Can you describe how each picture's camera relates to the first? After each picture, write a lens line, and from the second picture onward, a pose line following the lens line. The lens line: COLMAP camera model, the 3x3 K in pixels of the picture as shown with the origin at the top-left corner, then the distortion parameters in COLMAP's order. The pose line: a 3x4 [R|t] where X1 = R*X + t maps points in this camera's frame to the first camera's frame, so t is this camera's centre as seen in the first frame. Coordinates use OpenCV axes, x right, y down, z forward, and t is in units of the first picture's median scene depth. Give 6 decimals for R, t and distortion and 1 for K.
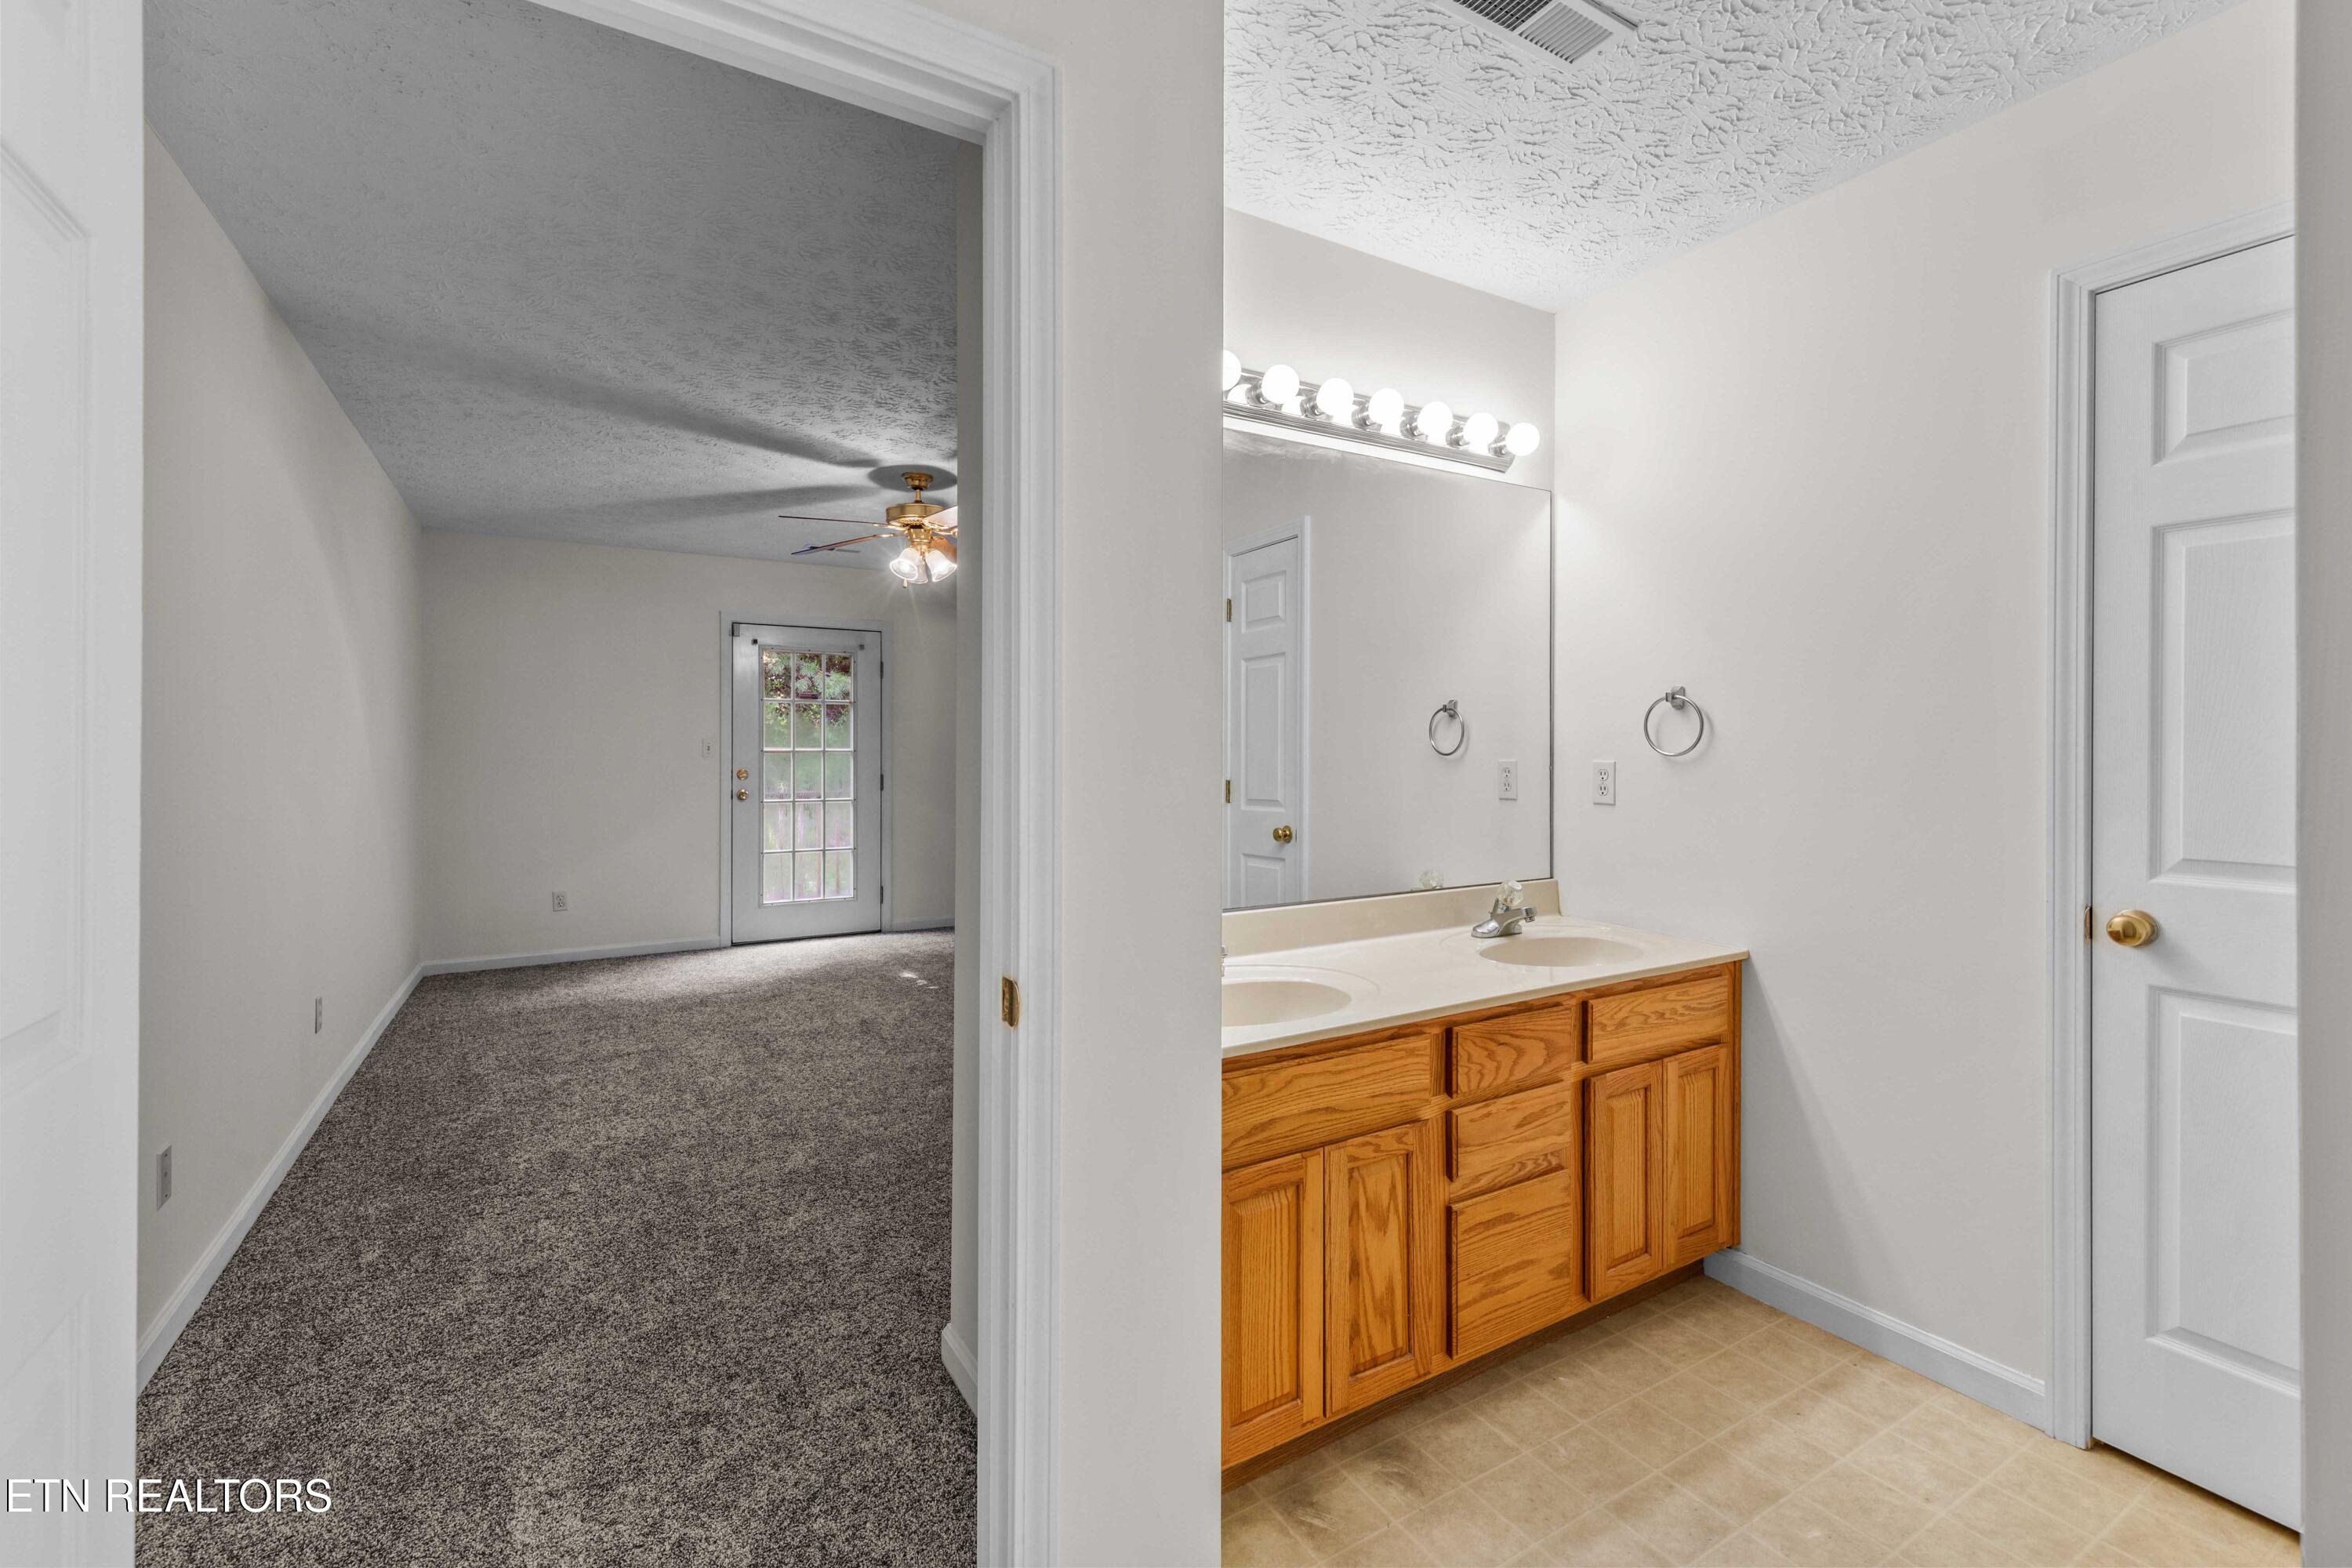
lens RADIAL K [[1009.1, 0, 1195.6], [0, 1009.1, 762.7], [0, 0, 1]] dist [0.000981, -0.000184]
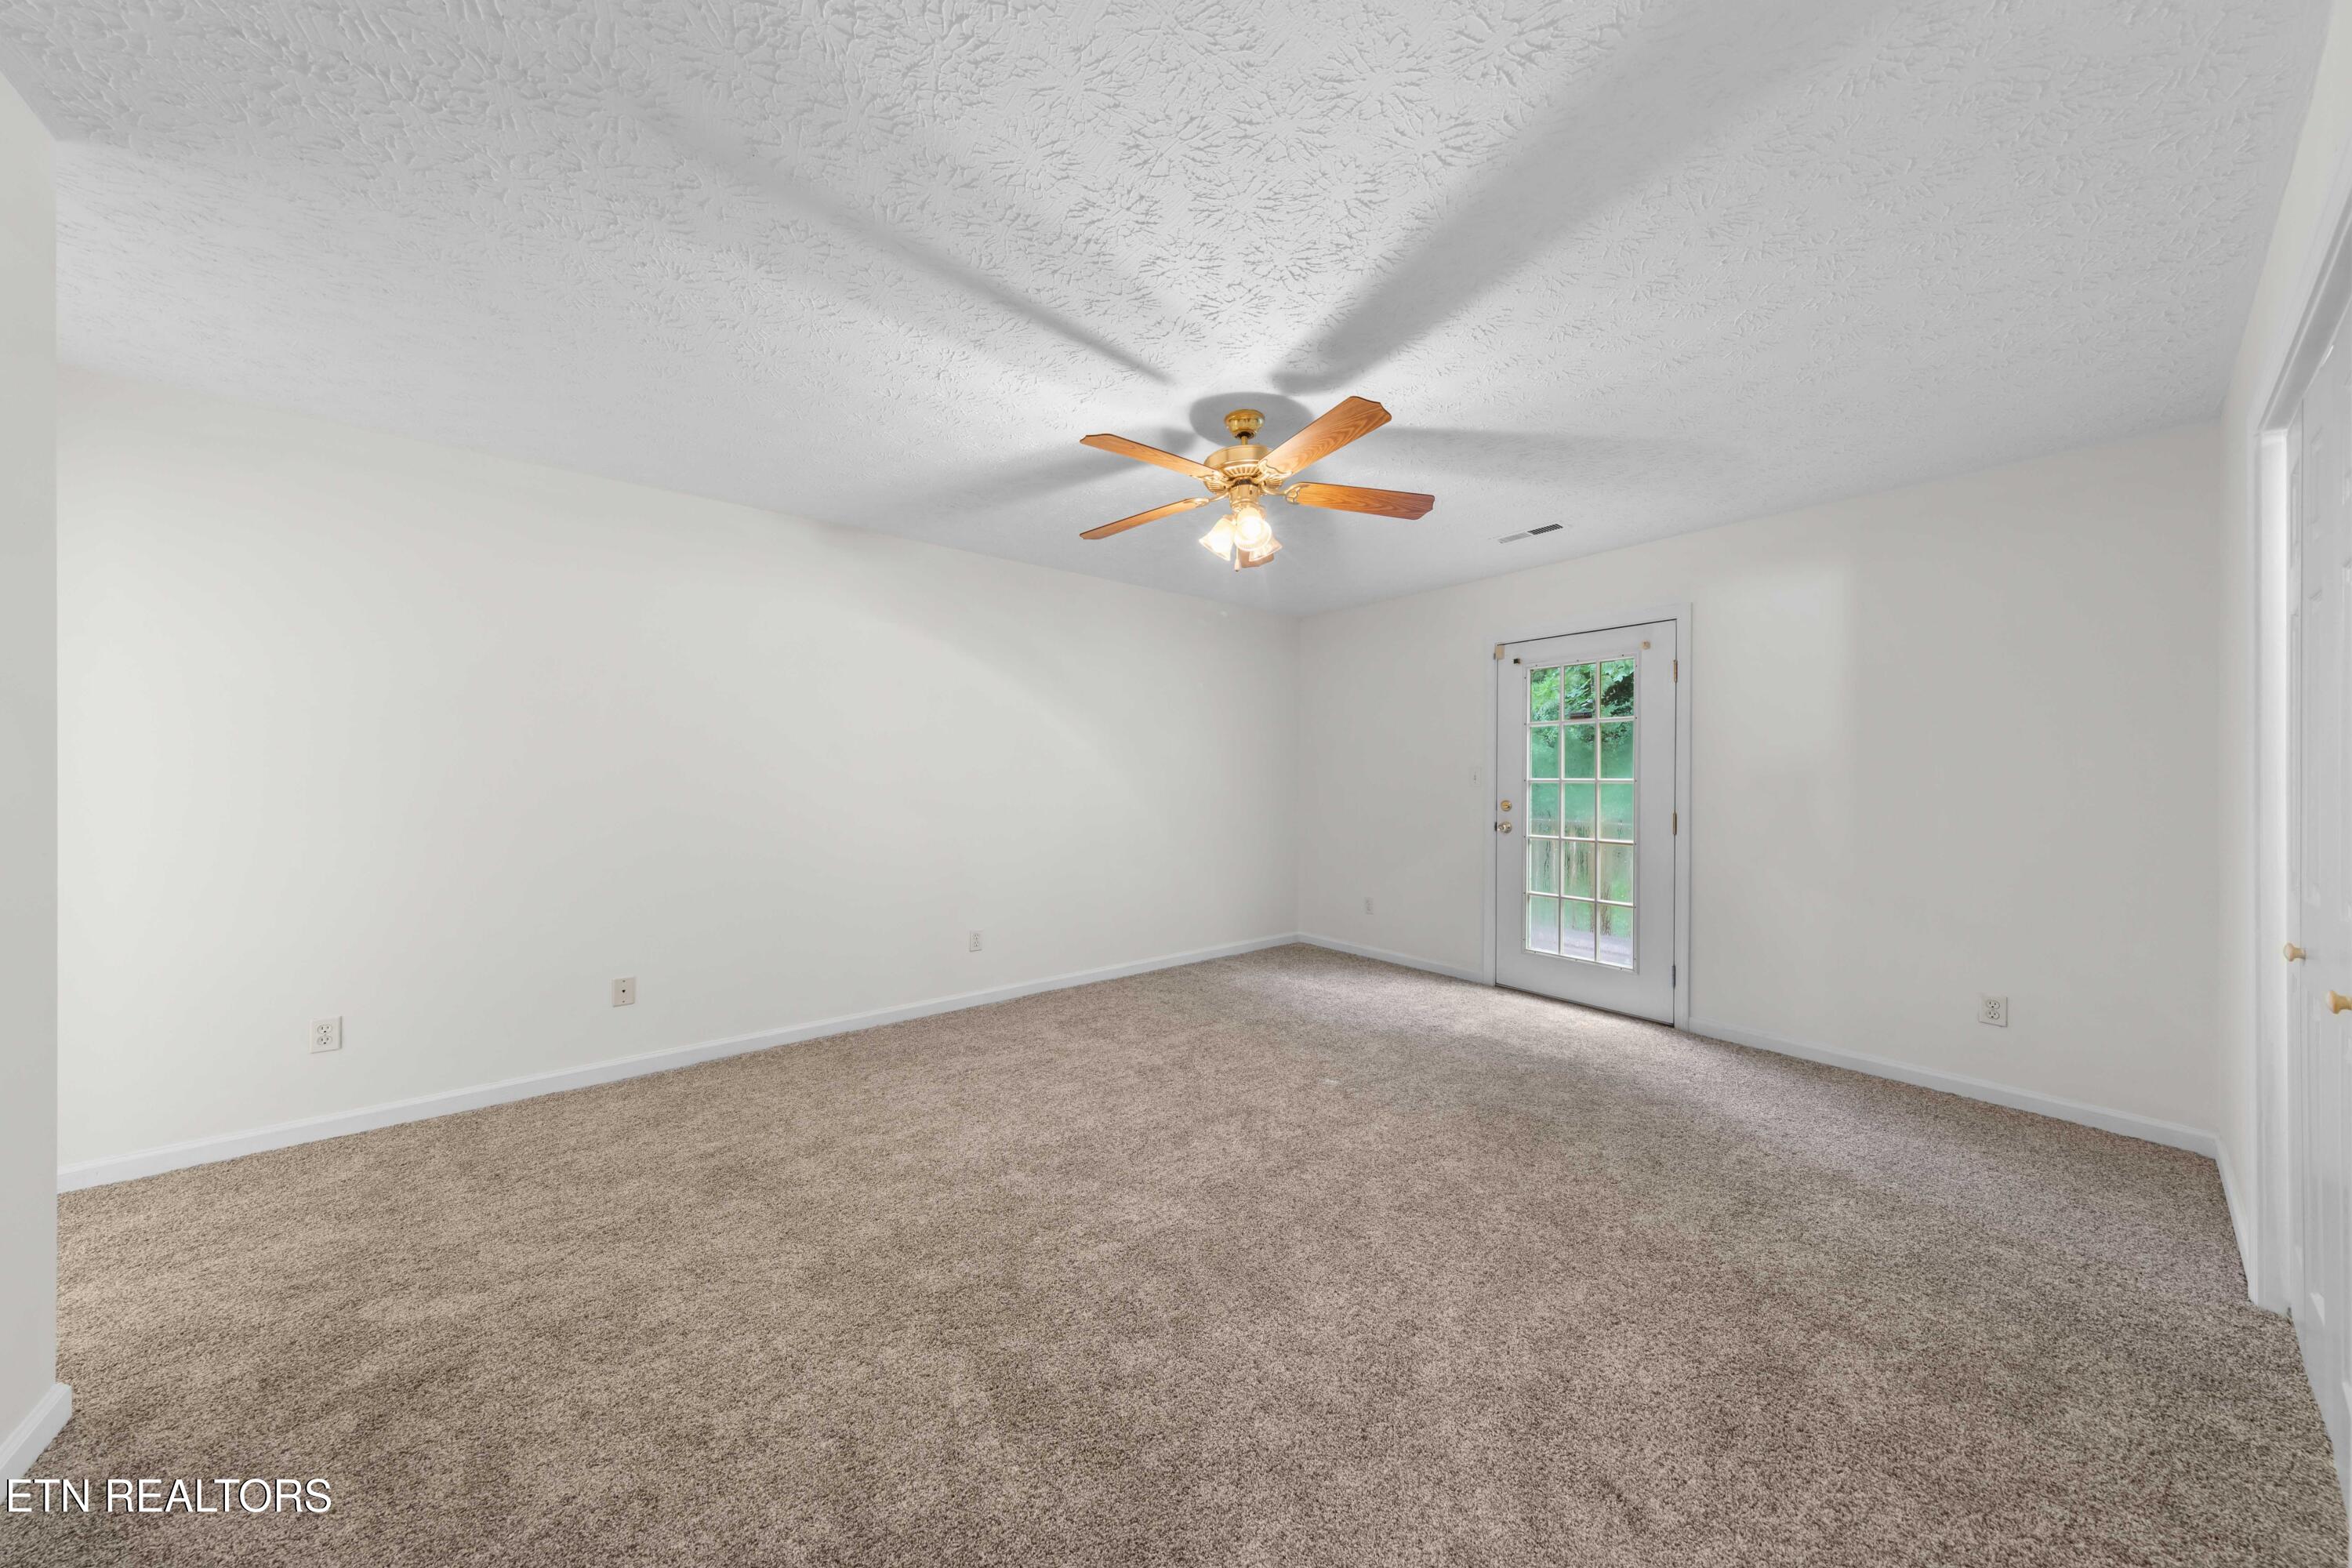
lens RADIAL K [[736.3, 0, 1183.8], [0, 736.3, 778.1], [0, 0, 1]] dist [-0.000877, 0.000009]
pose [[0.108649, -0.005344, -0.994066, 0.289050], [-0.023852, 0.999684, -0.007981, -0.001180], [0.993794, 0.024578, 0.108488, 0.914696]]
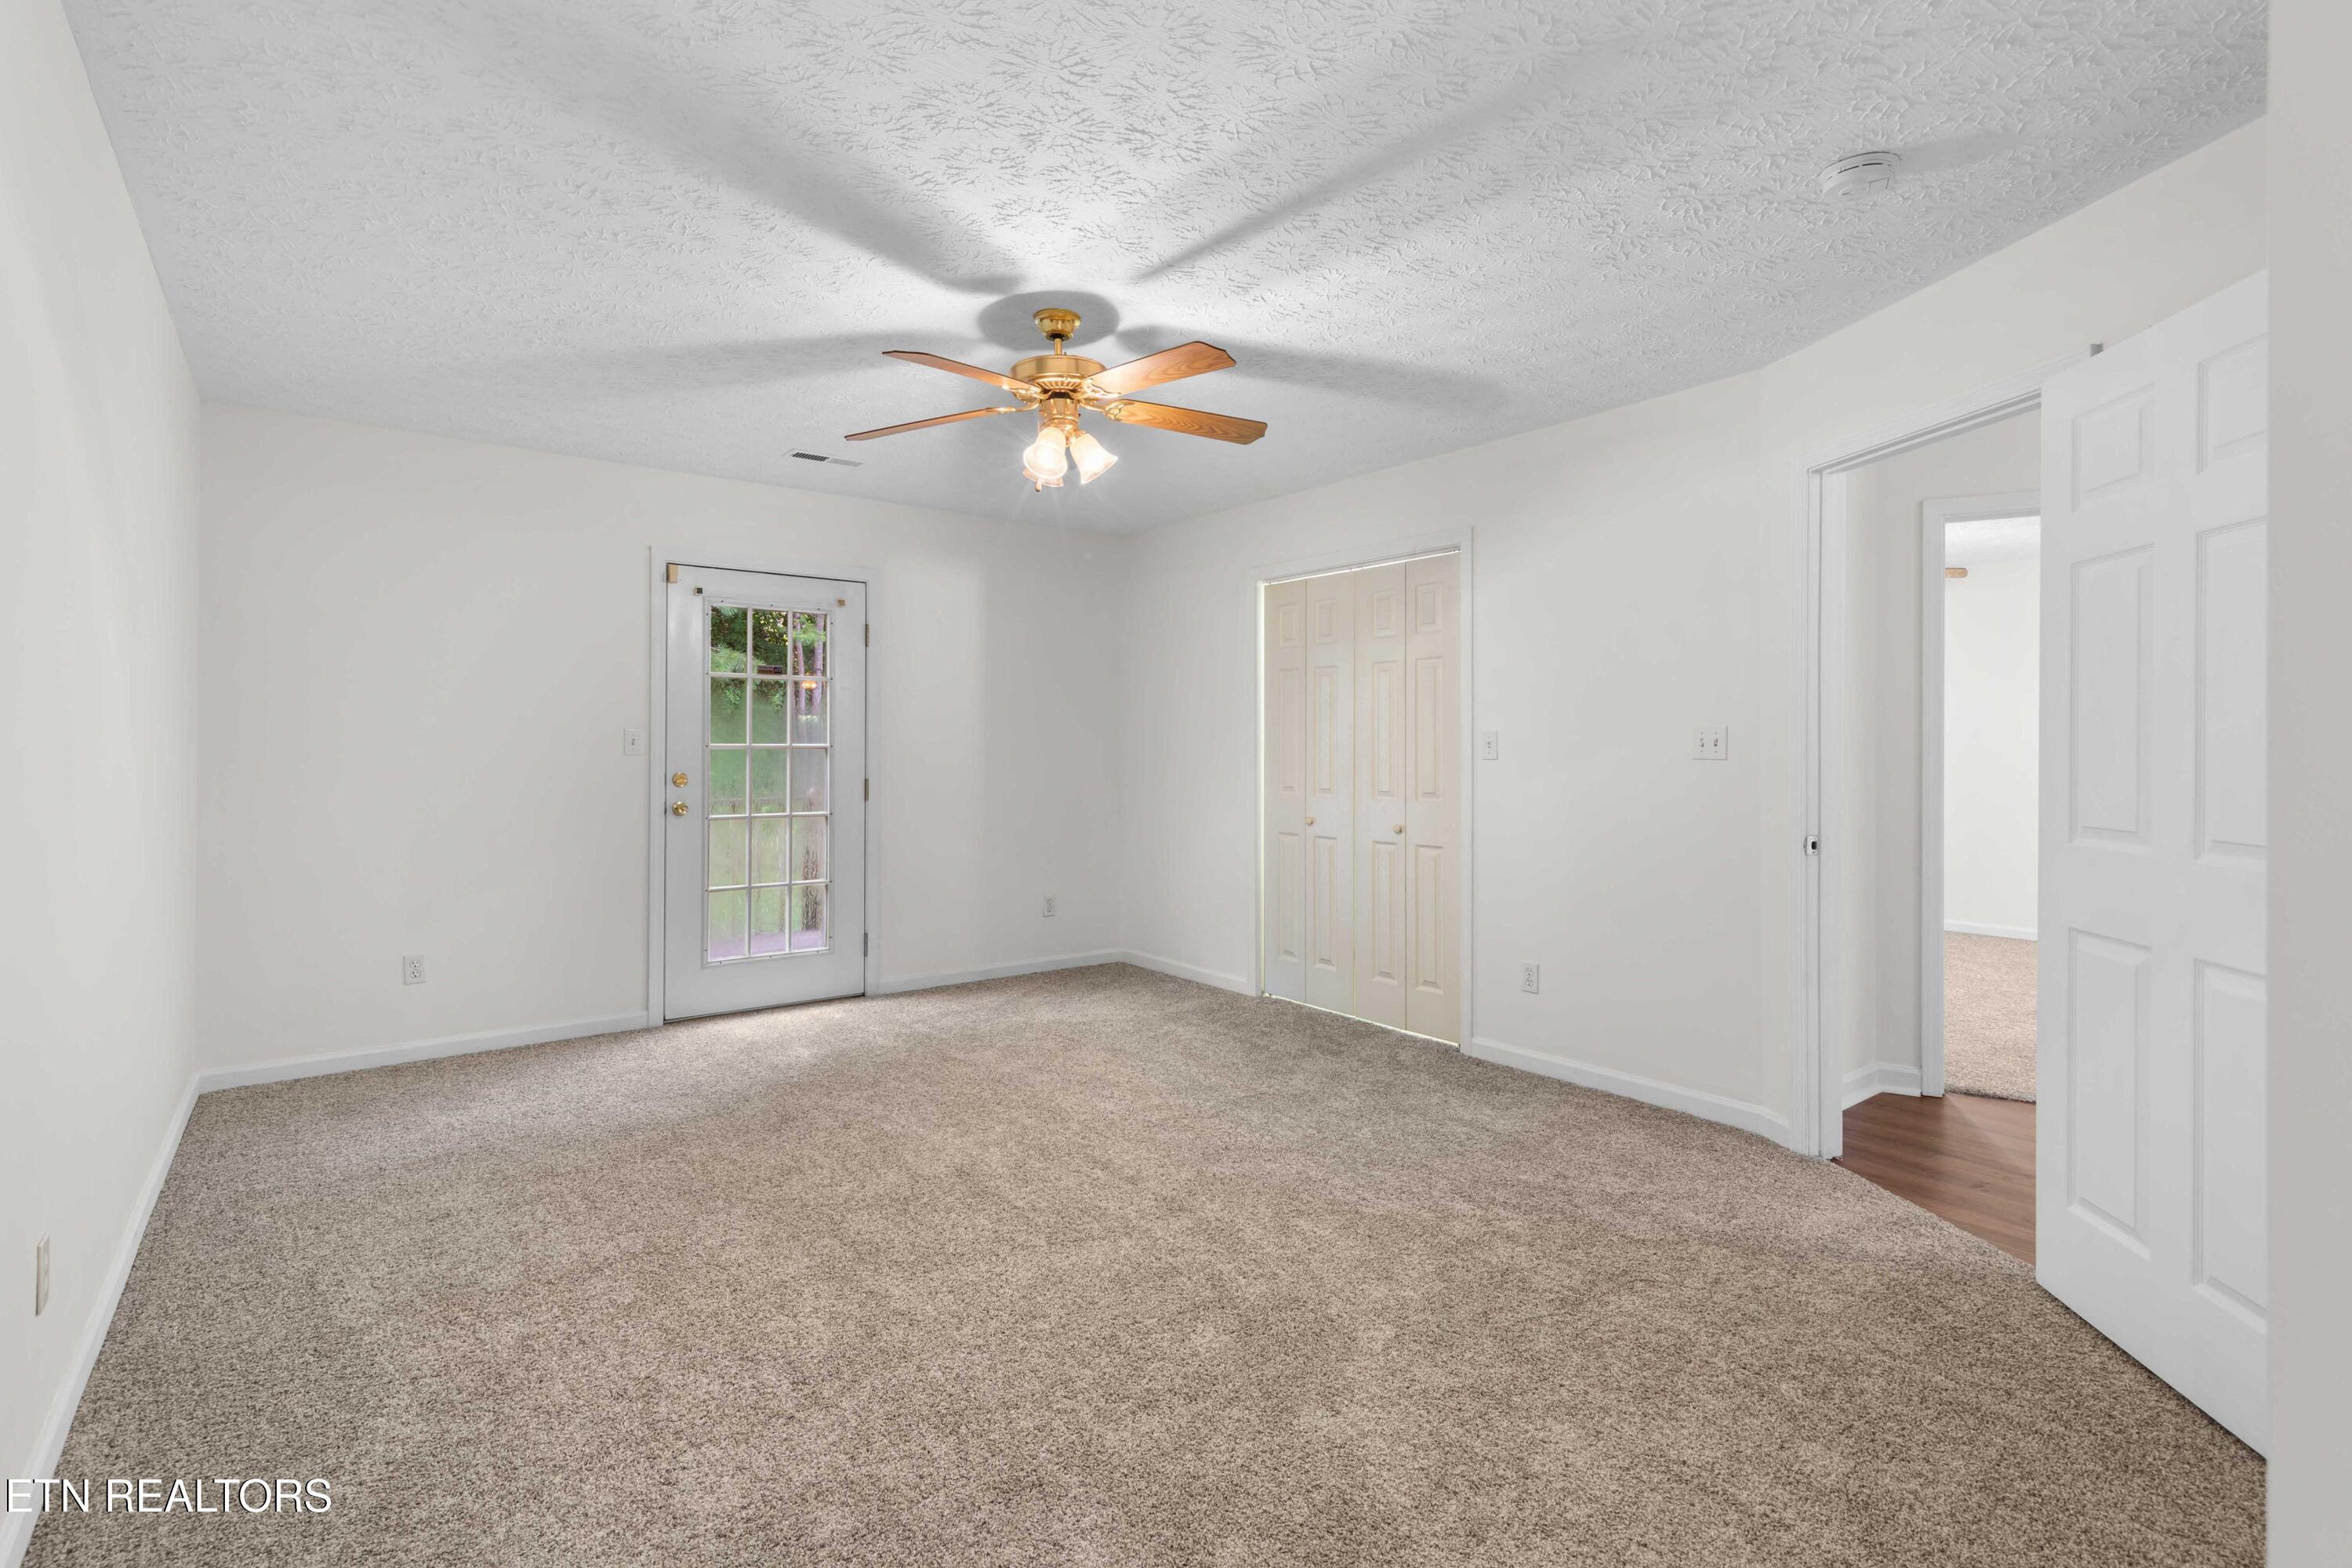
lens RADIAL K [[1096.5, 0, 1159.2], [0, 1096.5, 759.8], [0, 0, 1]] dist [-0.001077, 0.000637]
pose [[0.995466, 0.003109, 0.095065, -0.275817], [-0.003098, 0.999995, -0.000264, -0.004415], [-0.095065, -0.000032, 0.995471, 0.303386]]
